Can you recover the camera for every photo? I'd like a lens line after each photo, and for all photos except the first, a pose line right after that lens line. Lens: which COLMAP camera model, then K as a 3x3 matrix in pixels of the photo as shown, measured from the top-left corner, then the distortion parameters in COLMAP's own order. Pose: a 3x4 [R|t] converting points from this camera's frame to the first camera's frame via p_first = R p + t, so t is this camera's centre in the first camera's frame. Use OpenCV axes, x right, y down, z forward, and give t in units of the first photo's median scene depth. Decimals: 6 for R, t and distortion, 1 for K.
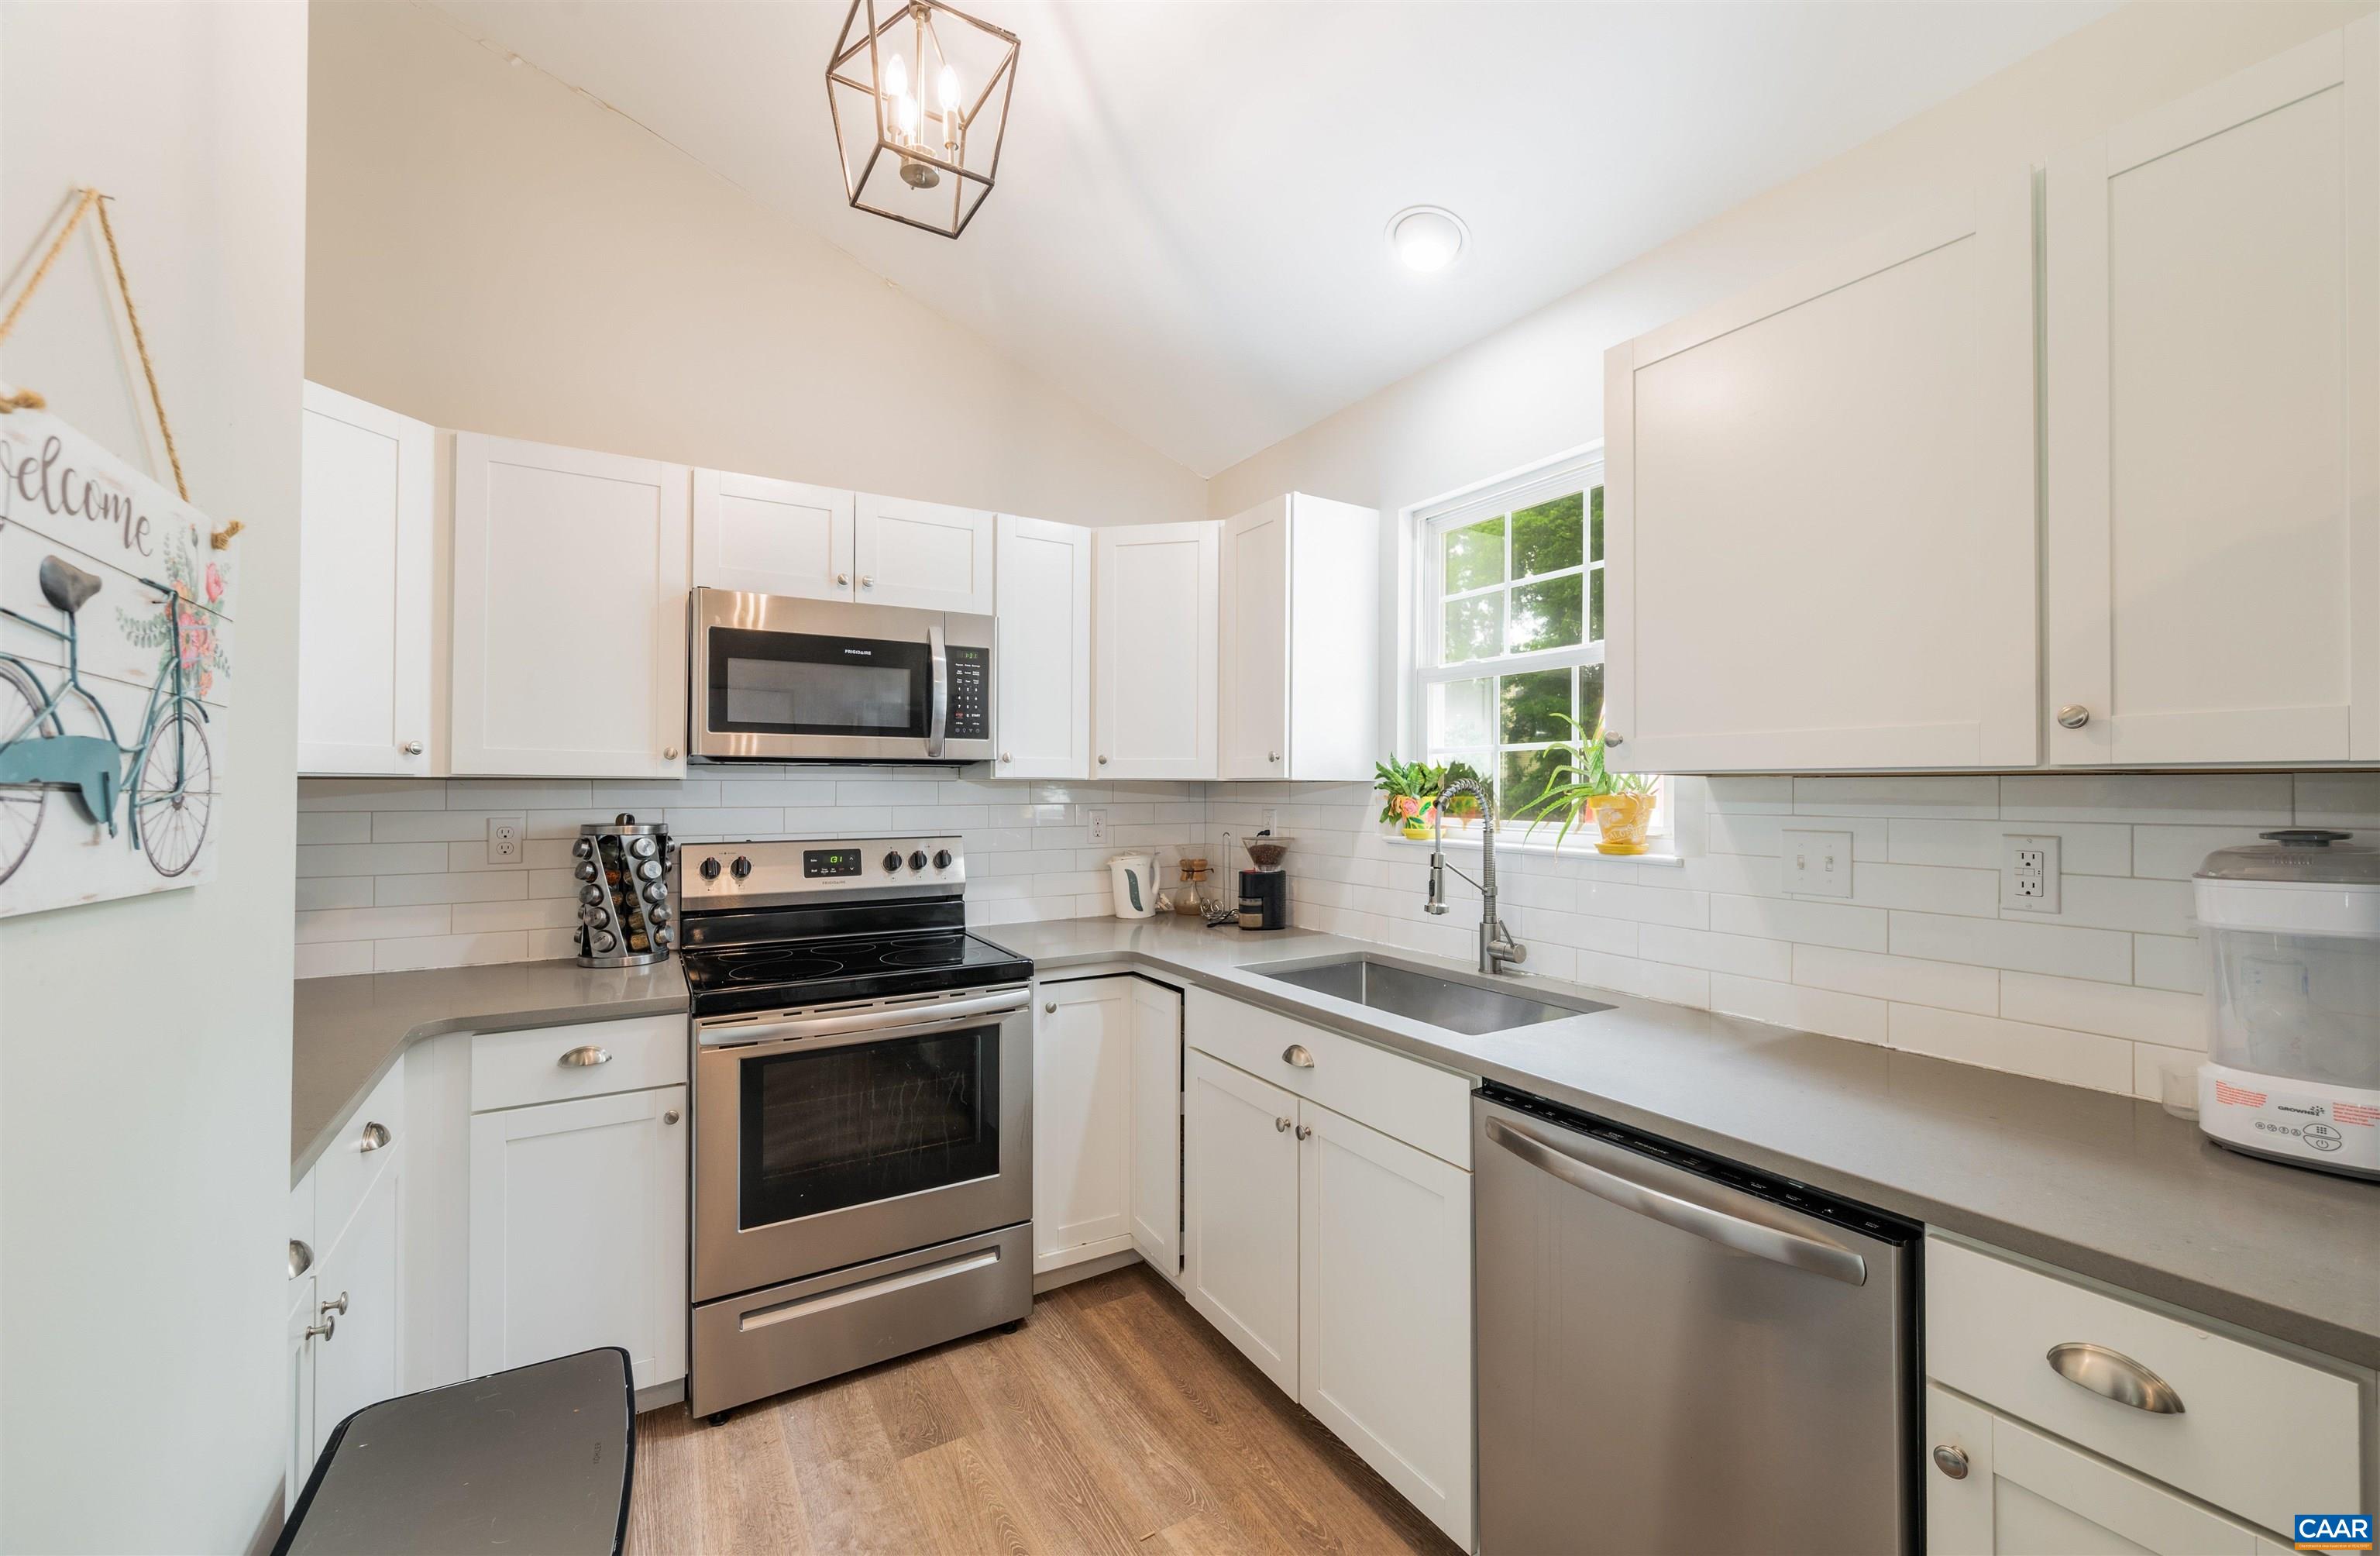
lens RADIAL K [[947.1, 0, 1189.4], [0, 947.1, 784.6], [0, 0, 1]] dist [-0.000282, 0.000059]
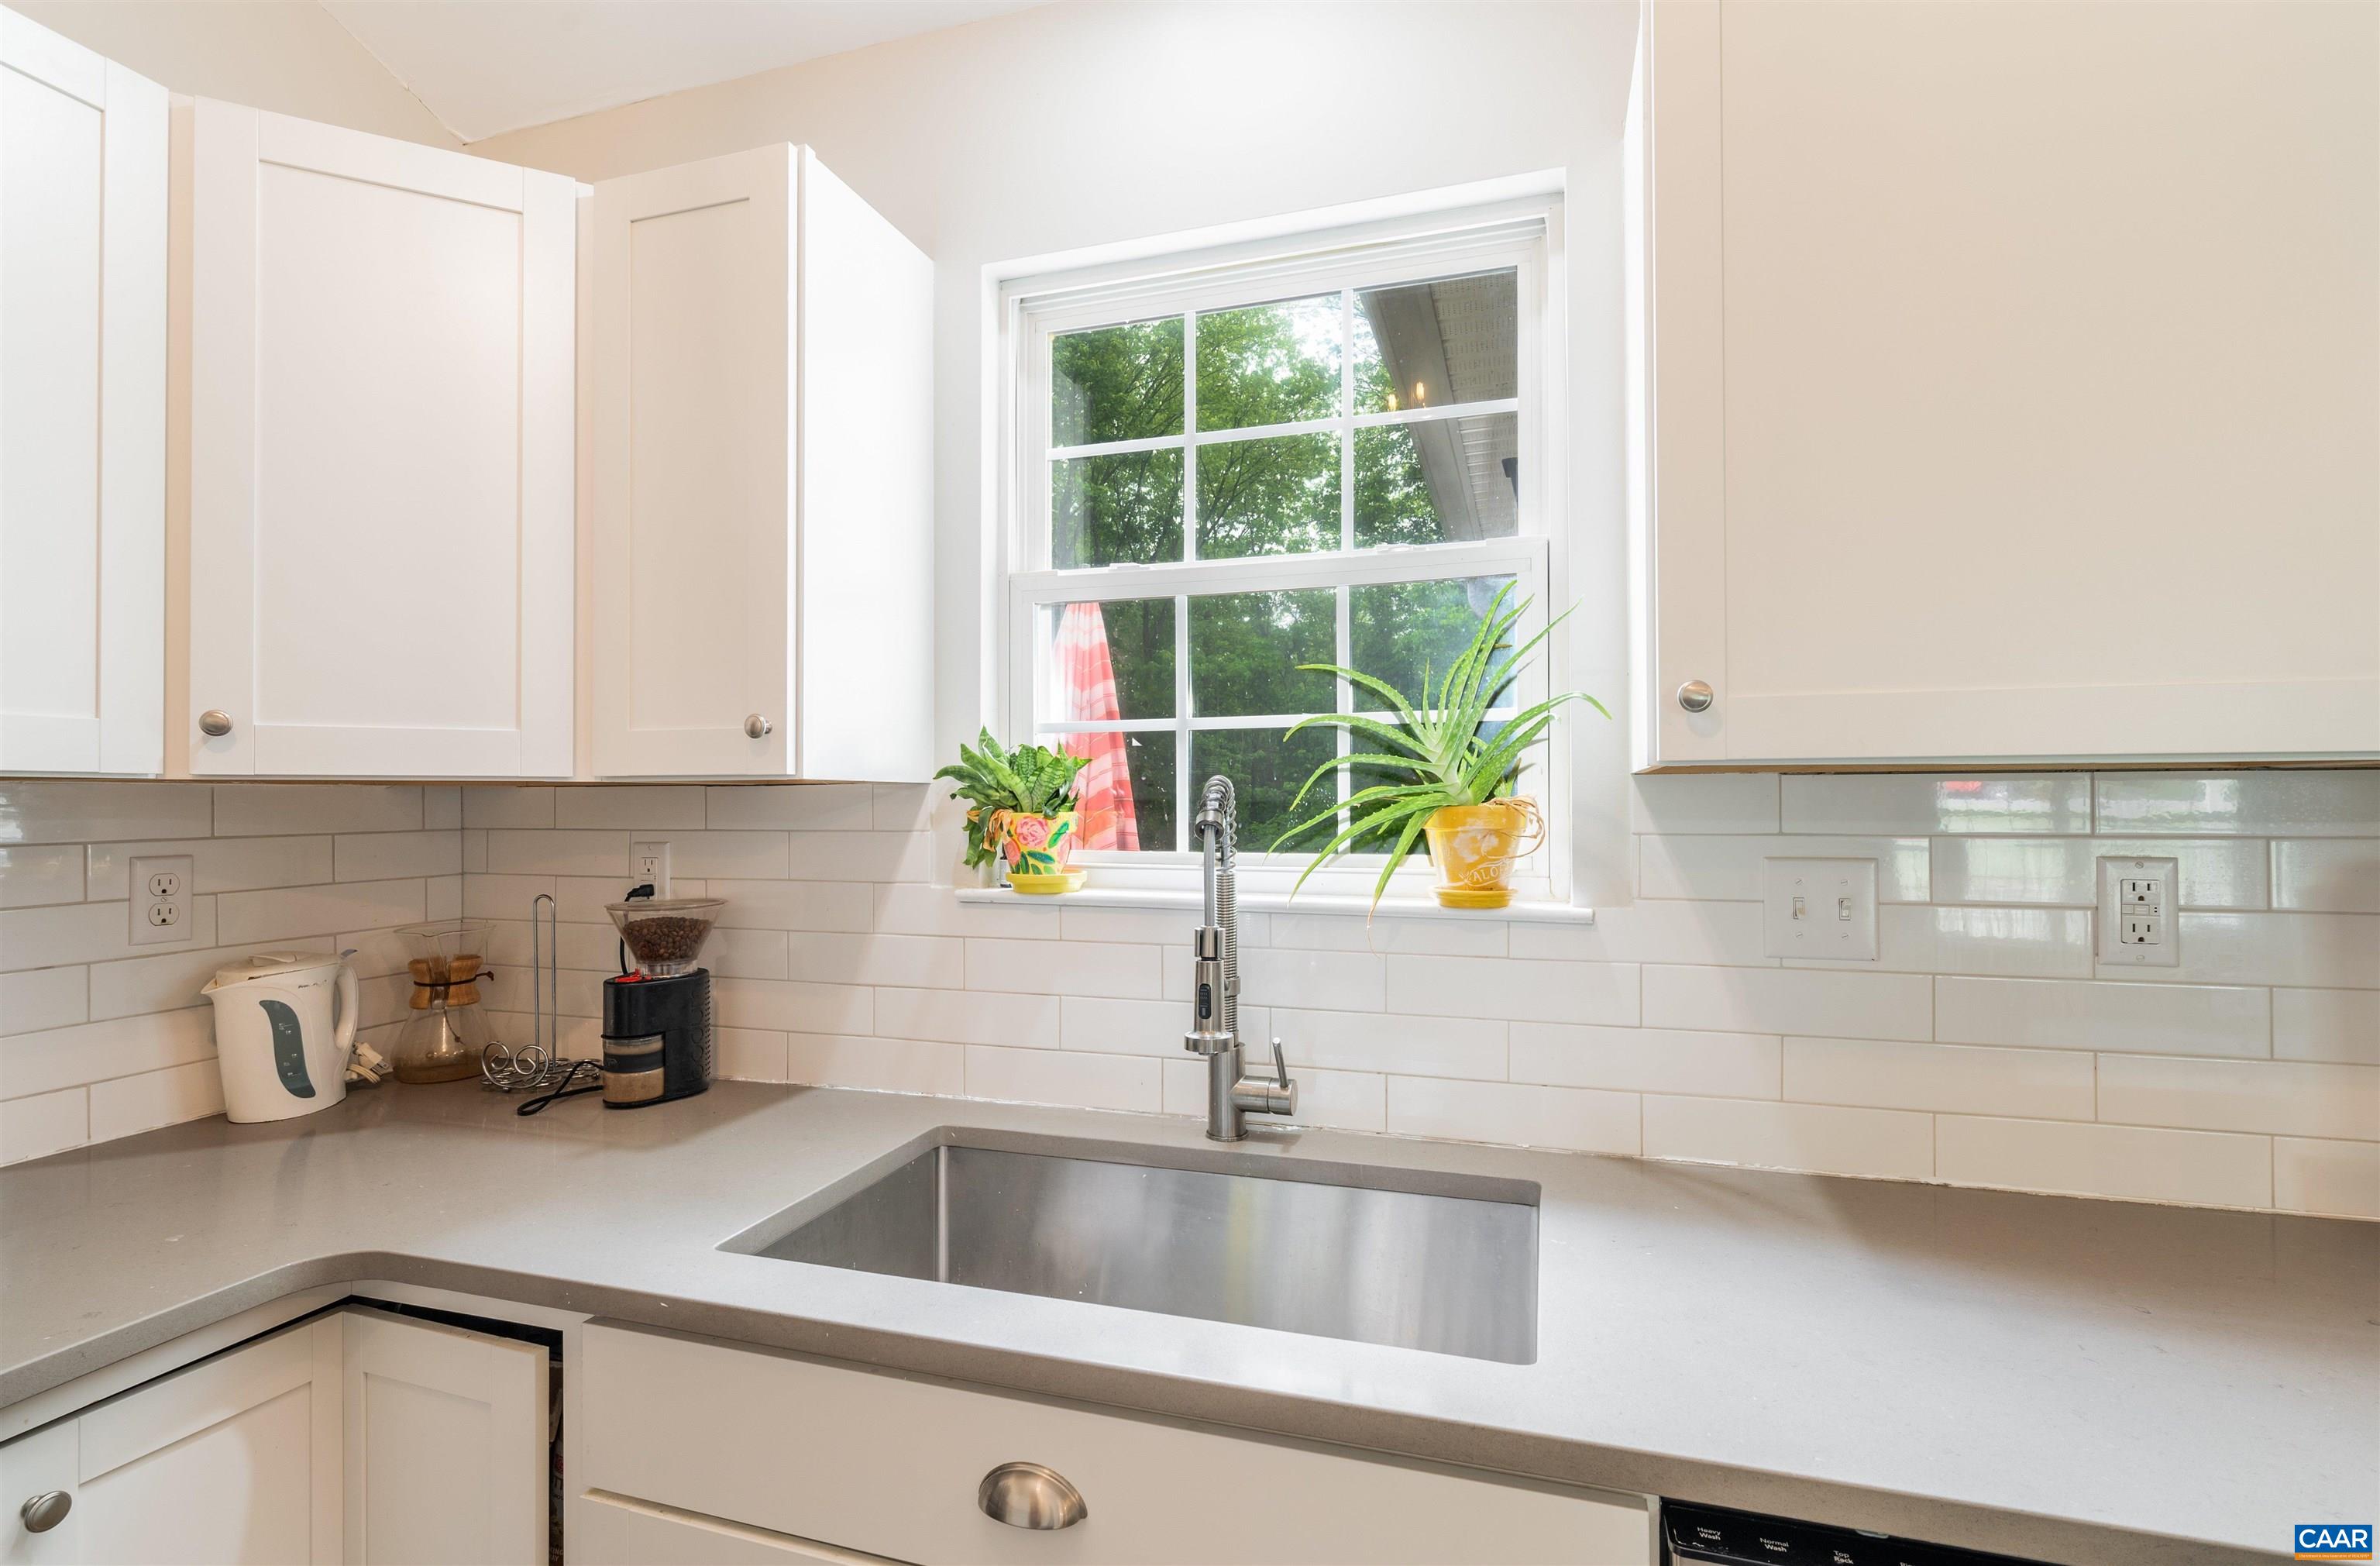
lens RADIAL K [[1124.0, 0, 1190.0], [0, 1124.0, 783.0], [0, 0, 1]] dist [-0.003665, -0.000222]
pose [[0.754153, 0.001177, 0.656697, -0.100571], [0.003674, 0.999975, -0.006011, 0.000915], [-0.656688, 0.006945, 0.754130, 0.458831]]
